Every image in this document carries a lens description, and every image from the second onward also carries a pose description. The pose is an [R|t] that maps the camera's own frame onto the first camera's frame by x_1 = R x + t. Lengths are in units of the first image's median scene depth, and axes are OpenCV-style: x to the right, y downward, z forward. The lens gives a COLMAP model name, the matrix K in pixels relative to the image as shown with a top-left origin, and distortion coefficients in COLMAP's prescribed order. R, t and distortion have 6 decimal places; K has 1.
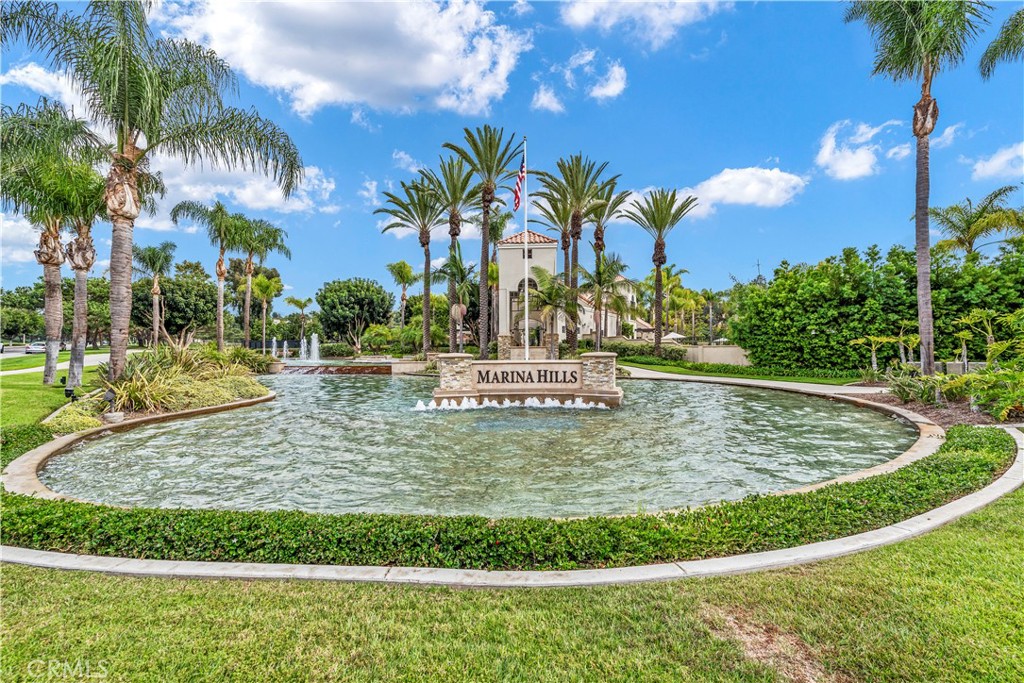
lens RADIAL K [[407.3, 0, 513.6], [0, 407.3, 346.6], [0, 0, 1]] dist [0.012808, -0.003214]
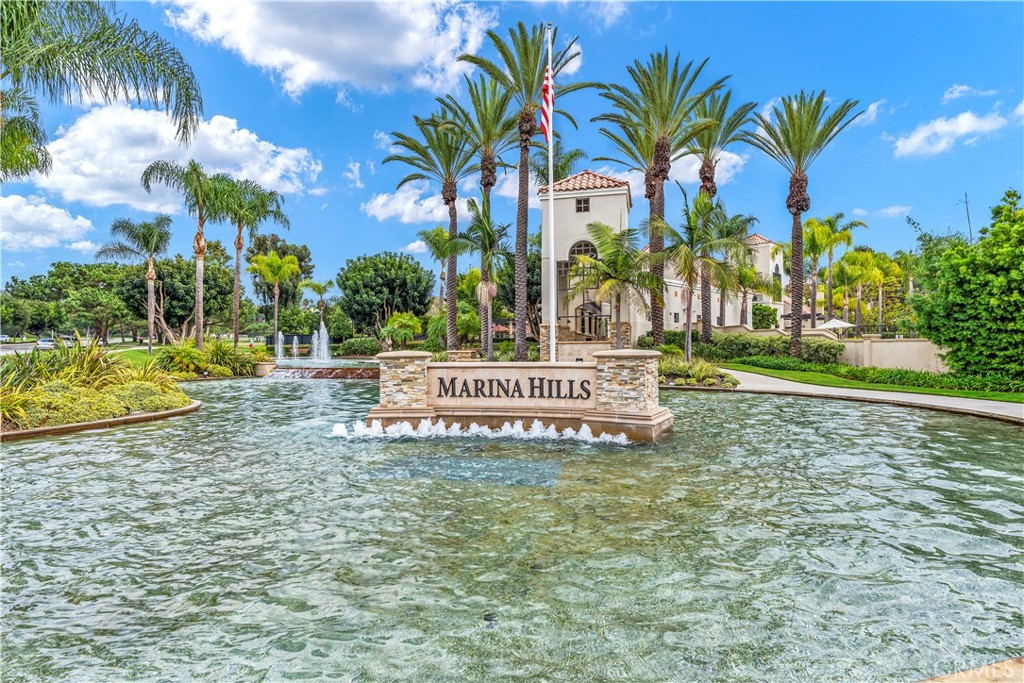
lens RADIAL K [[550.3, 0, 511.0], [0, 550.3, 337.4], [0, 0, 1]] dist [0.010661, -0.002745]
pose [[0.979845, -0.003544, -0.199728, 0.094329], [0.001771, 0.999957, -0.009055, 0.001055], [0.199751, 0.008519, 0.979810, 0.073881]]
